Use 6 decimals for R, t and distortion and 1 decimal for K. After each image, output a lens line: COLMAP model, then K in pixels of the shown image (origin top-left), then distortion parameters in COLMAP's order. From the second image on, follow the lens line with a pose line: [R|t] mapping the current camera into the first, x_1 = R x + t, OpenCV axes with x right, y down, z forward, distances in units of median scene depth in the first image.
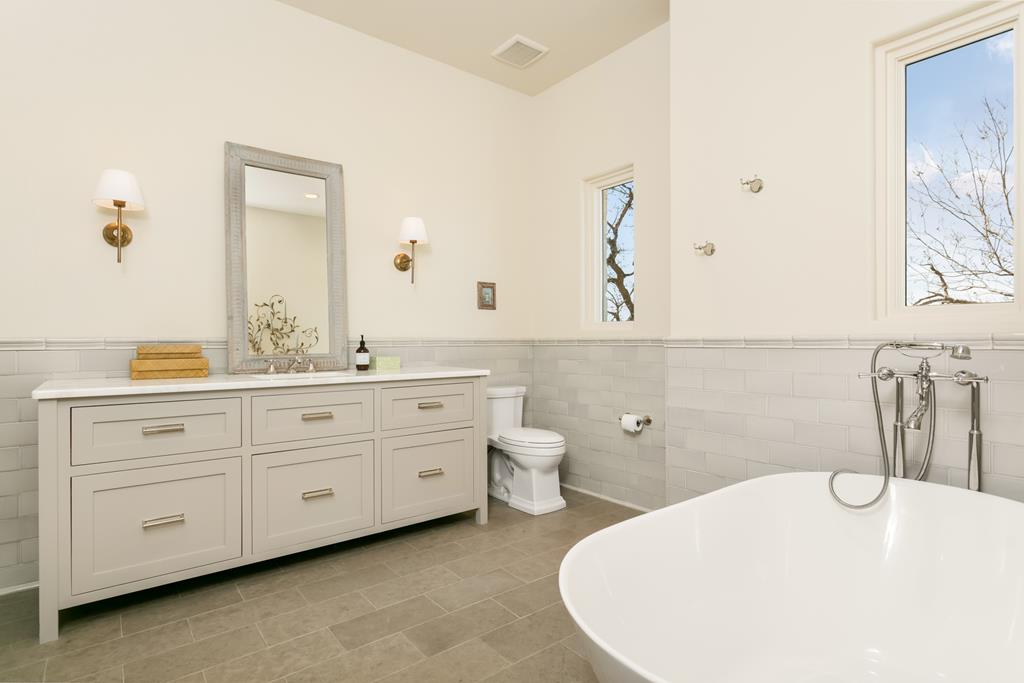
lens RADIAL K [[503.2, 0, 512.0], [0, 503.2, 341.5], [0, 0, 1]] dist [0.022190, -0.000184]
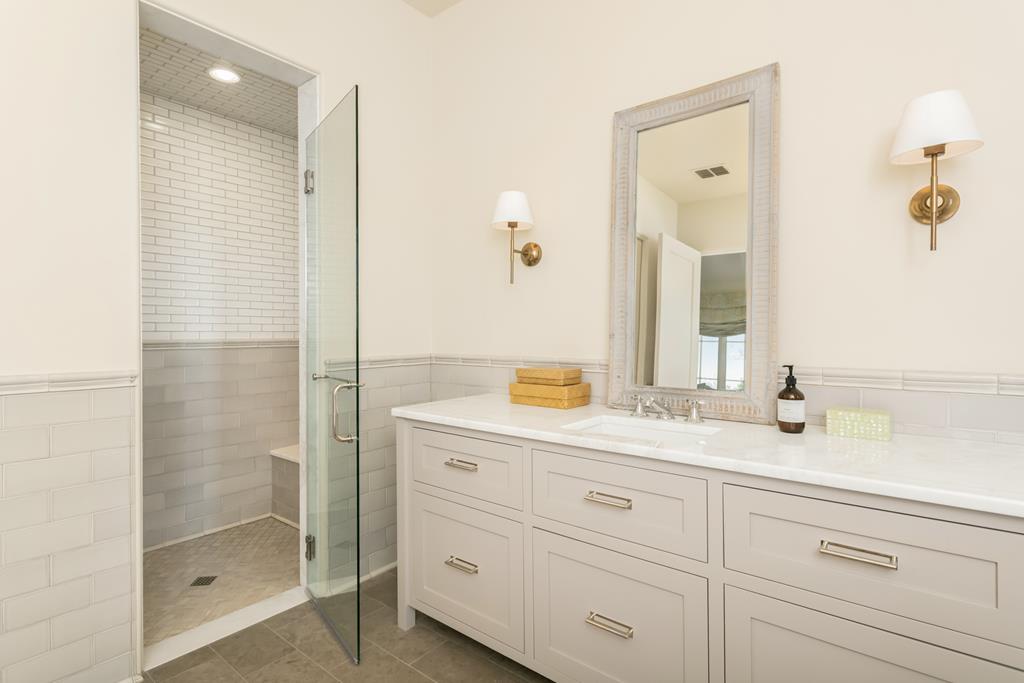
lens RADIAL K [[503.2, 0, 512.0], [0, 503.2, 341.5], [0, 0, 1]] dist [0.022190, -0.000184]
pose [[0.263787, 0.021408, -0.964343, 0.160110], [-0.005439, 0.999771, 0.020706, -0.054220], [0.964566, -0.000217, 0.263843, 0.642825]]
